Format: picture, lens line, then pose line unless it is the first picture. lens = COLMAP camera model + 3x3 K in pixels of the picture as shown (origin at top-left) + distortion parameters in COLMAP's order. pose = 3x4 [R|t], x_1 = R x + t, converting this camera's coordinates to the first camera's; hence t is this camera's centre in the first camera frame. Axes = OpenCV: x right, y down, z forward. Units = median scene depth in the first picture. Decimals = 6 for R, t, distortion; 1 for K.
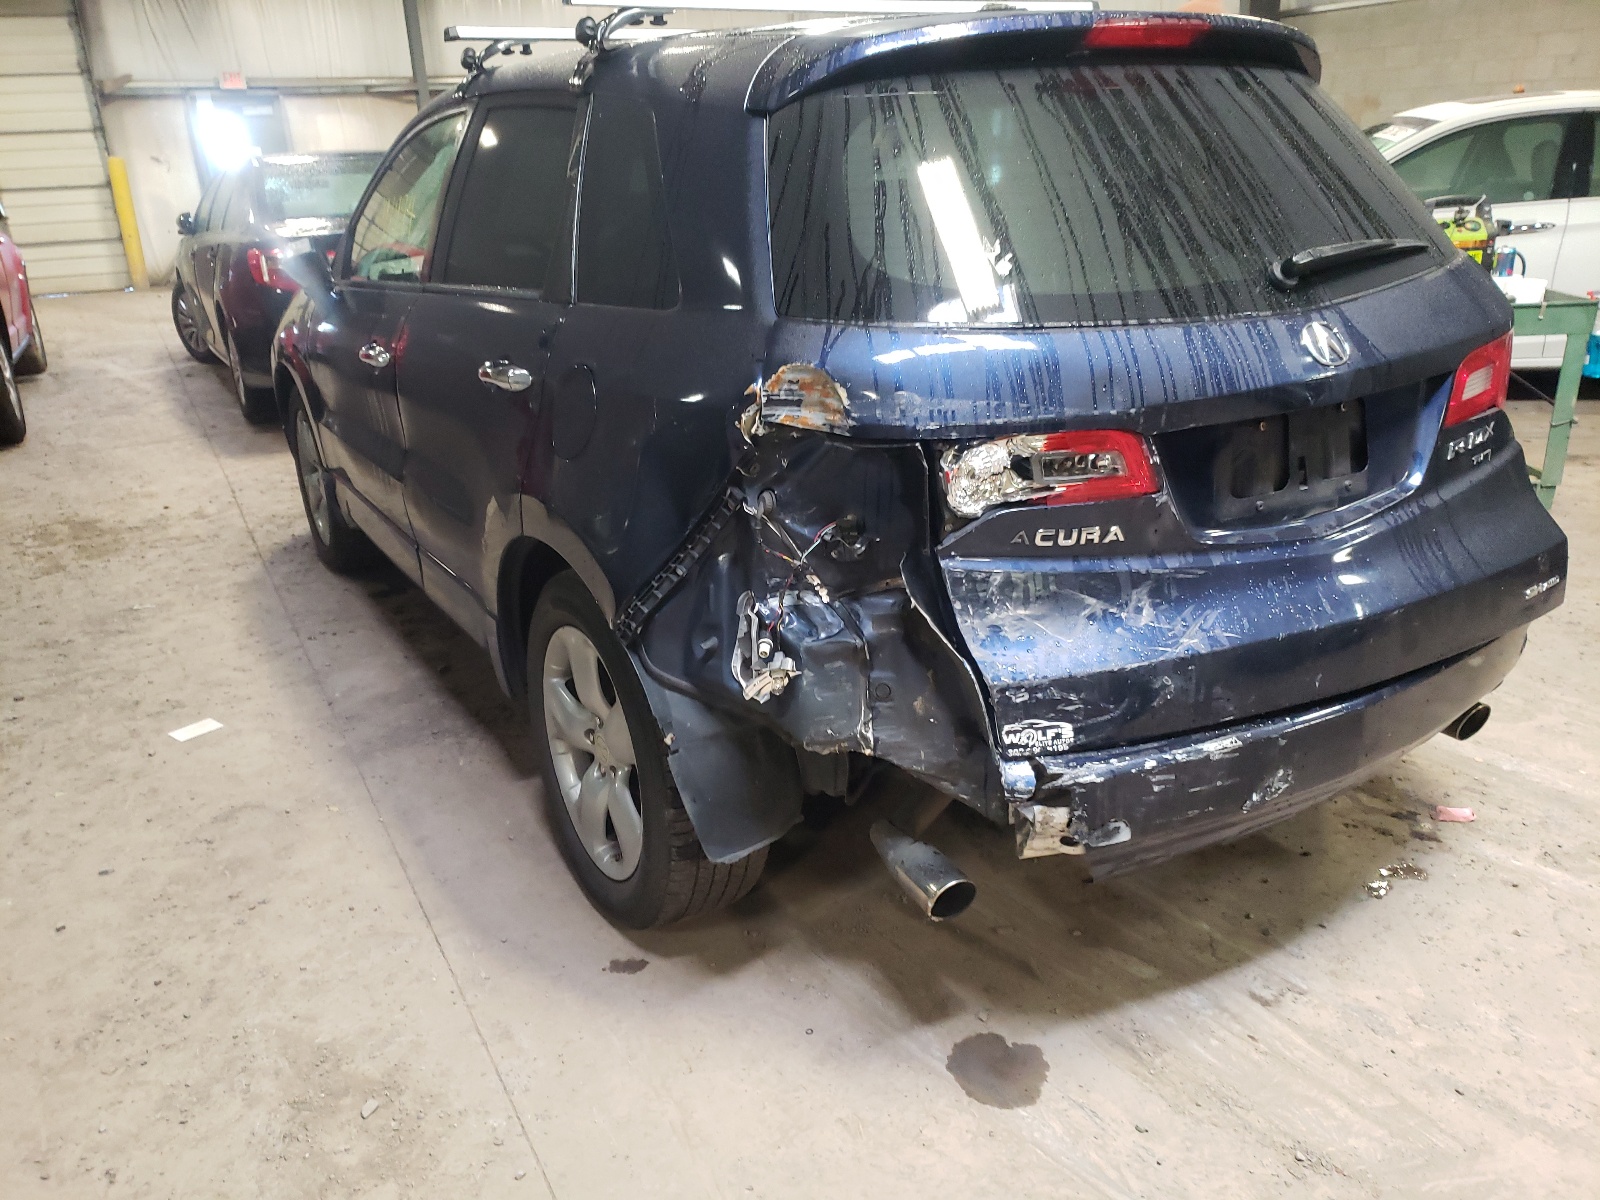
lens RADIAL K [[1209.9, 0, 805.9], [0, 1209.9, 608.3], [0, 0, 1]] dist [0.003811, 0.006325]
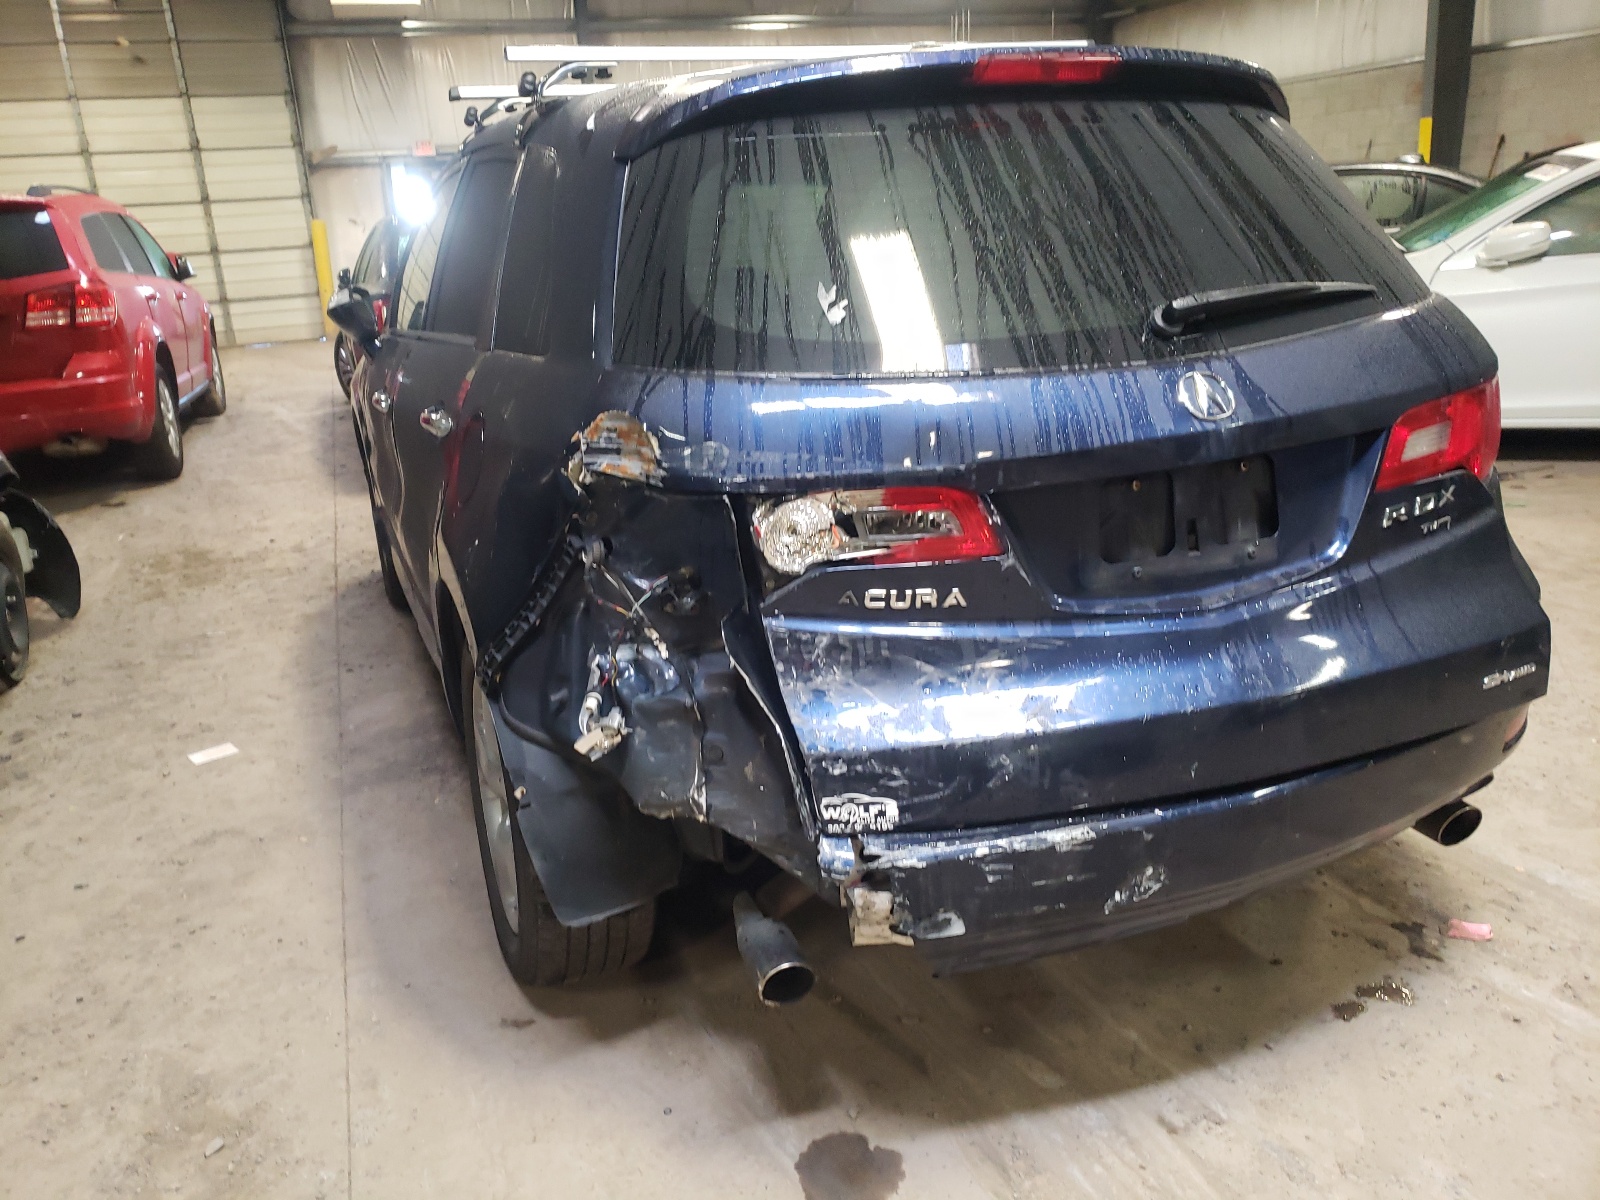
lens RADIAL K [[1211.3, 0, 788.4], [0, 1211.3, 594.2], [0, 0, 1]] dist [0.011428, 0.004342]
pose [[0.987342, 0.034633, -0.154780, 0.237493], [-0.042622, 0.997909, -0.048599, -0.011940], [0.152773, 0.054581, 0.986753, 0.057694]]
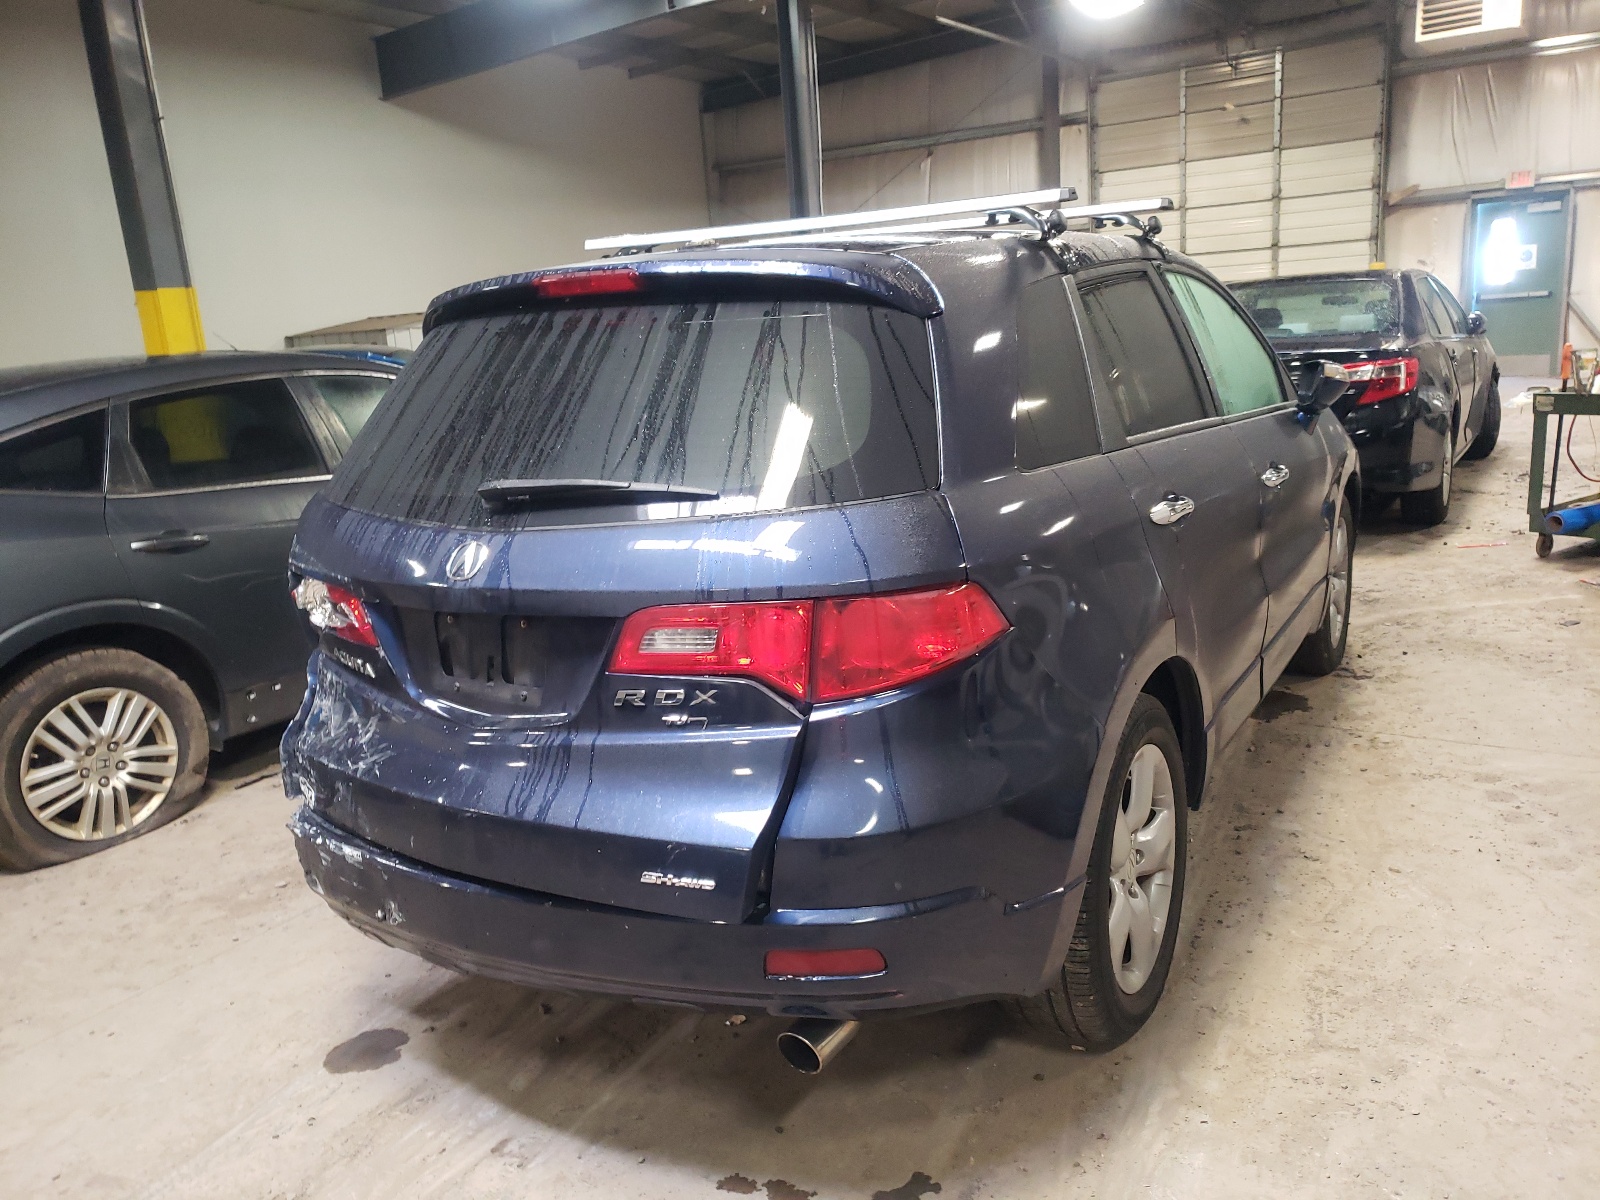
lens RADIAL K [[1211.3, 0, 788.4], [0, 1211.3, 594.2], [0, 0, 1]] dist [0.011428, 0.004342]
pose [[0.500392, 0.199802, -0.842429, 1.397205], [-0.263903, 0.961904, 0.071384, -0.314612], [0.824599, 0.186600, 0.534058, 0.569987]]
